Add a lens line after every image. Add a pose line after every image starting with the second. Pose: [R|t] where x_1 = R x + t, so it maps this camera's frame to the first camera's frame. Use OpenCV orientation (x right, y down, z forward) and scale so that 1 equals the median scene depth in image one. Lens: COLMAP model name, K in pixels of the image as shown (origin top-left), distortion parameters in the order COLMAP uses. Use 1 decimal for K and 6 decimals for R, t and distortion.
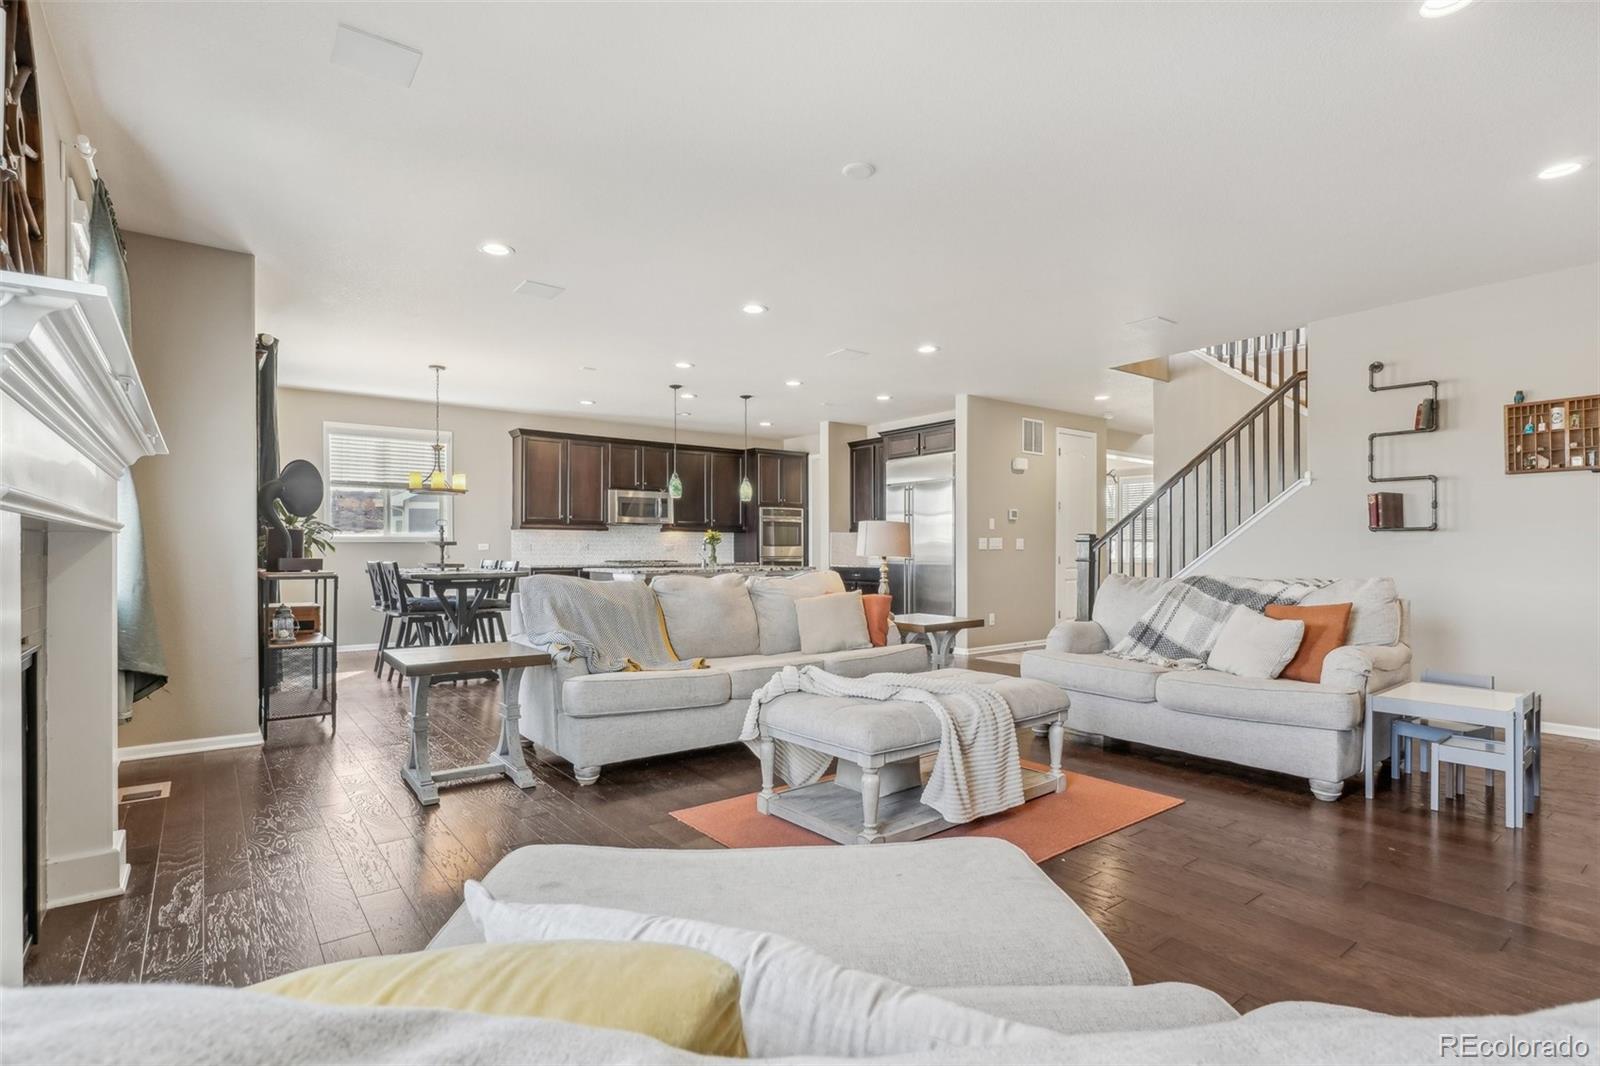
lens RADIAL K [[781.8, 0, 804.5], [0, 781.8, 540.4], [0, 0, 1]] dist [-0.002708, -0.000195]
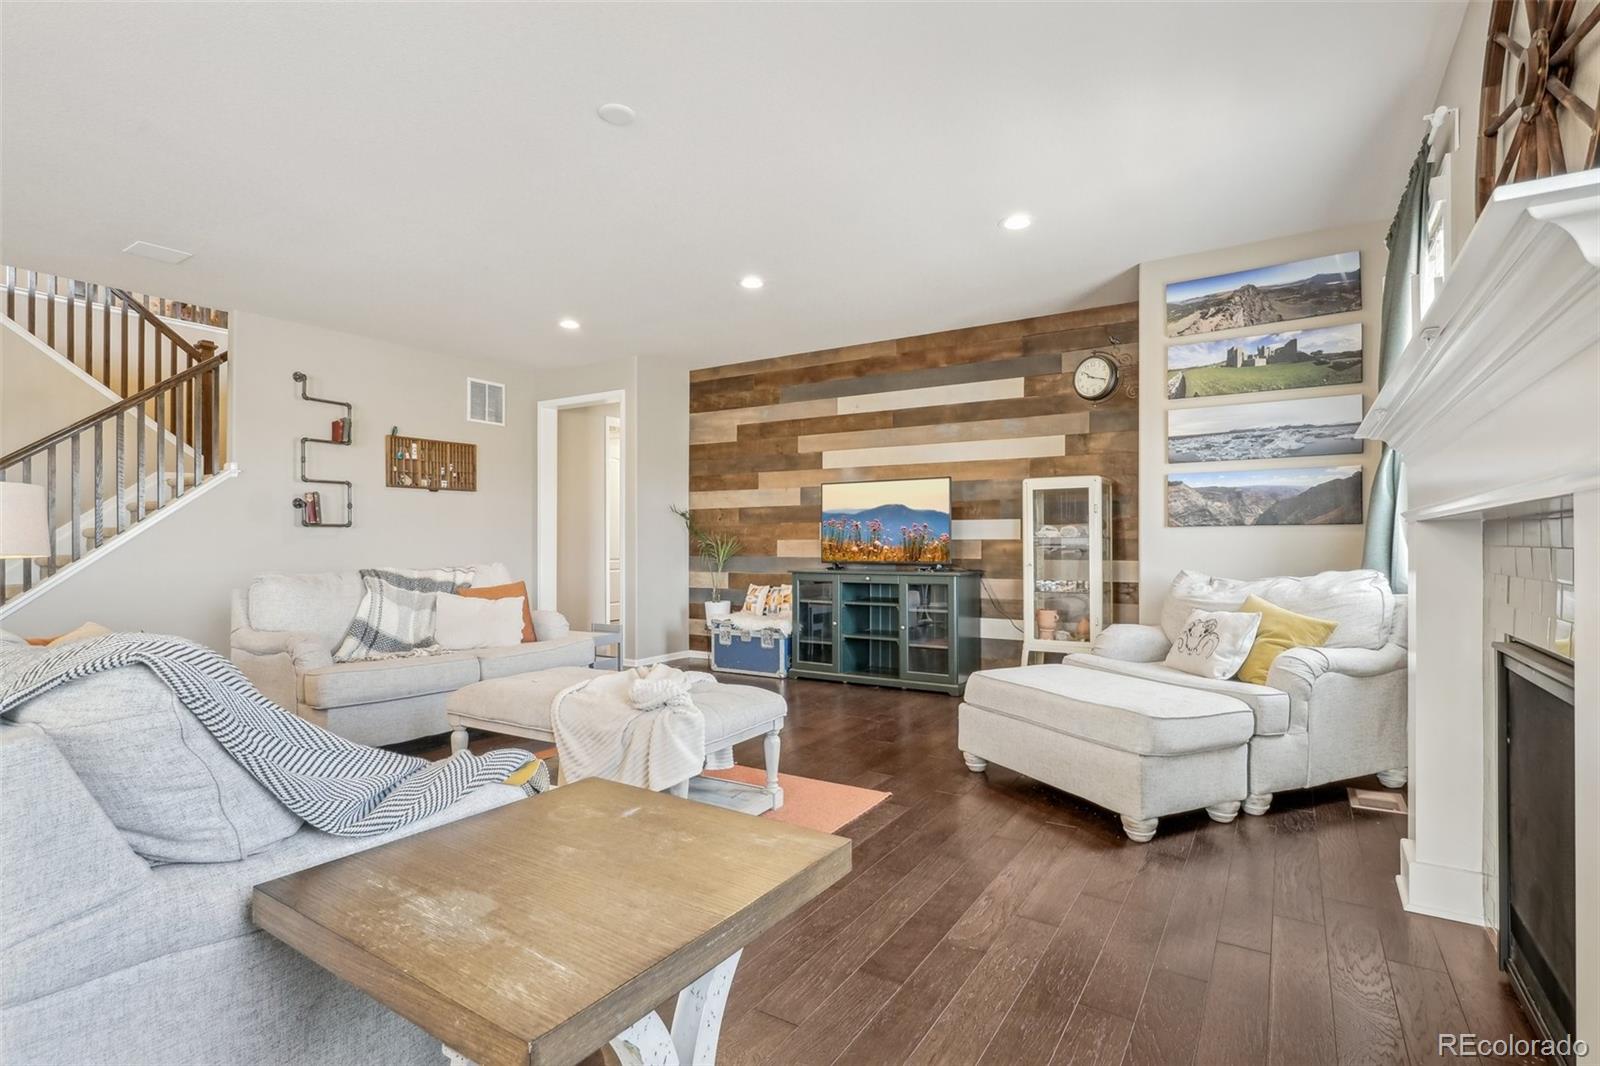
lens RADIAL K [[781.8, 0, 800.1], [0, 781.8, 541.8], [0, 0, 1]] dist [-0.002708, -0.000195]
pose [[-0.354378, 0.001394, 0.935101, -0.602007], [-0.005563, 0.999978, -0.003599, 0.010764], [-0.935086, -0.006477, -0.354362, 0.811652]]
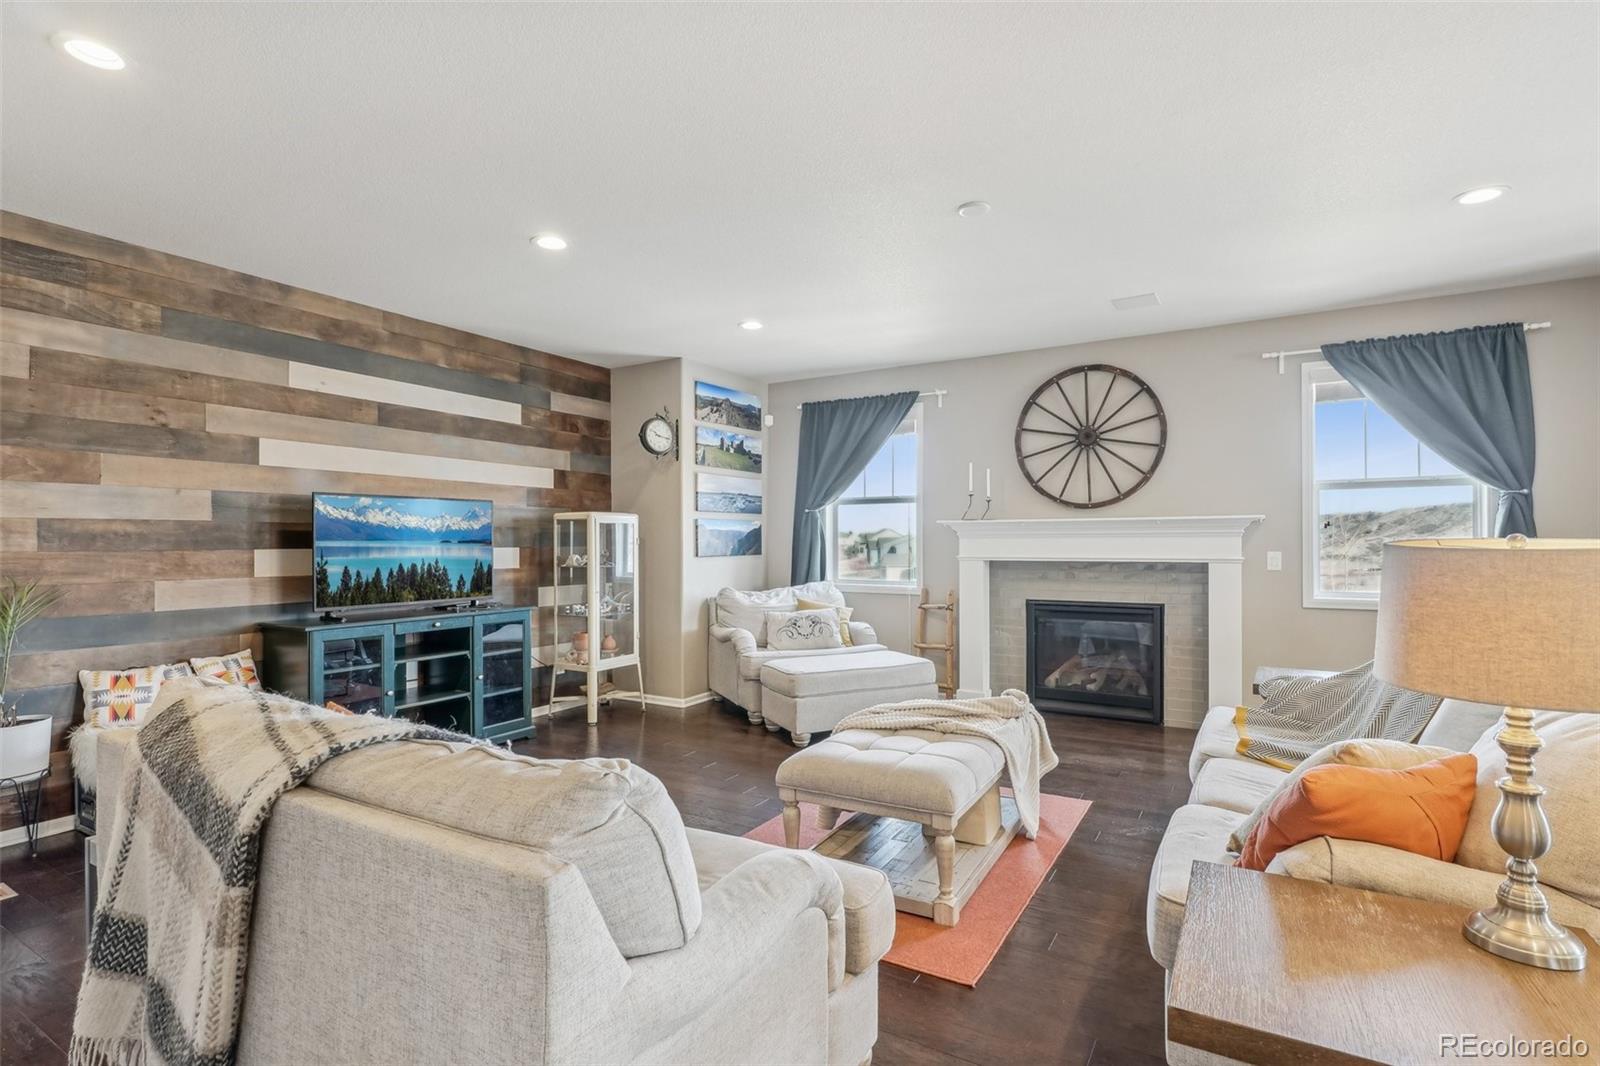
lens RADIAL K [[781.8, 0, 800.0], [0, 781.8, 539.2], [0, 0, 1]] dist [-0.002708, -0.000195]
pose [[-0.925433, 0.000112, -0.378910, 0.459211], [0.003931, 0.999949, -0.009306, -0.030301], [0.378890, -0.010102, -0.925387, 1.329742]]
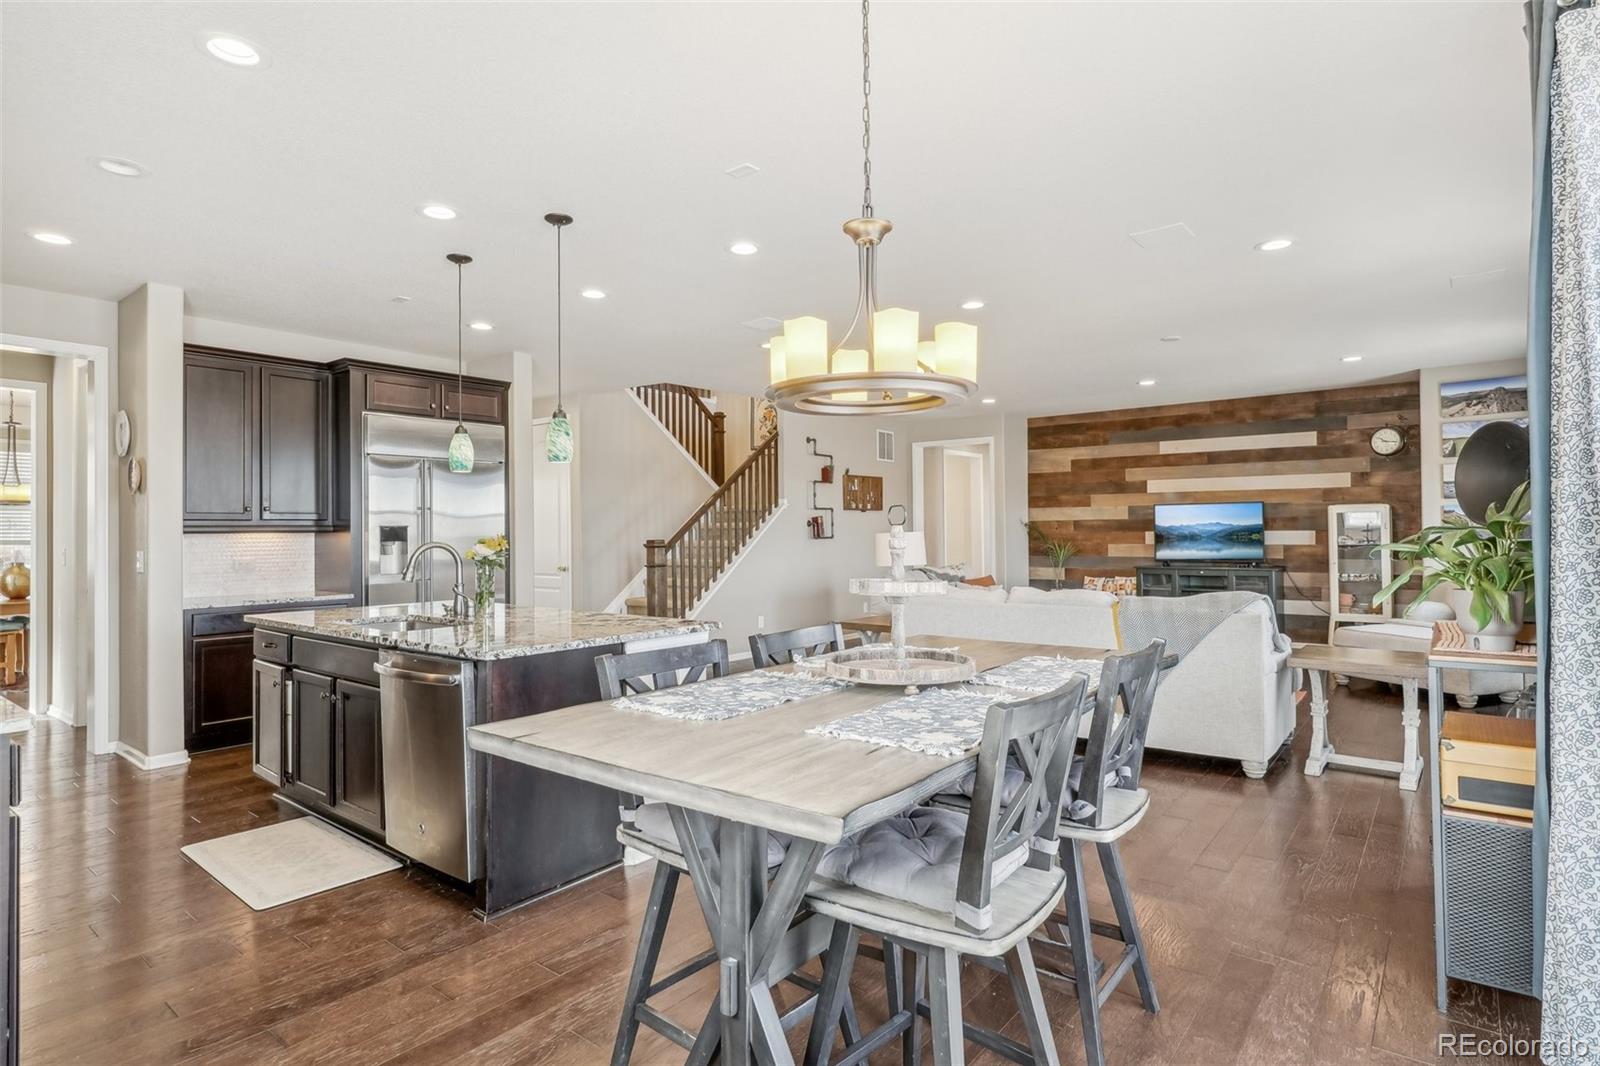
lens RADIAL K [[835.2, 0, 805.3], [0, 835.2, 523.9], [0, 0, 1]] dist [0.000034, -0.001425]
pose [[-0.257712, 0.011334, 0.966155, -1.086762], [0.001790, 0.999935, -0.011253, -0.026391], [-0.966220, -0.001170, -0.257716, 1.630361]]
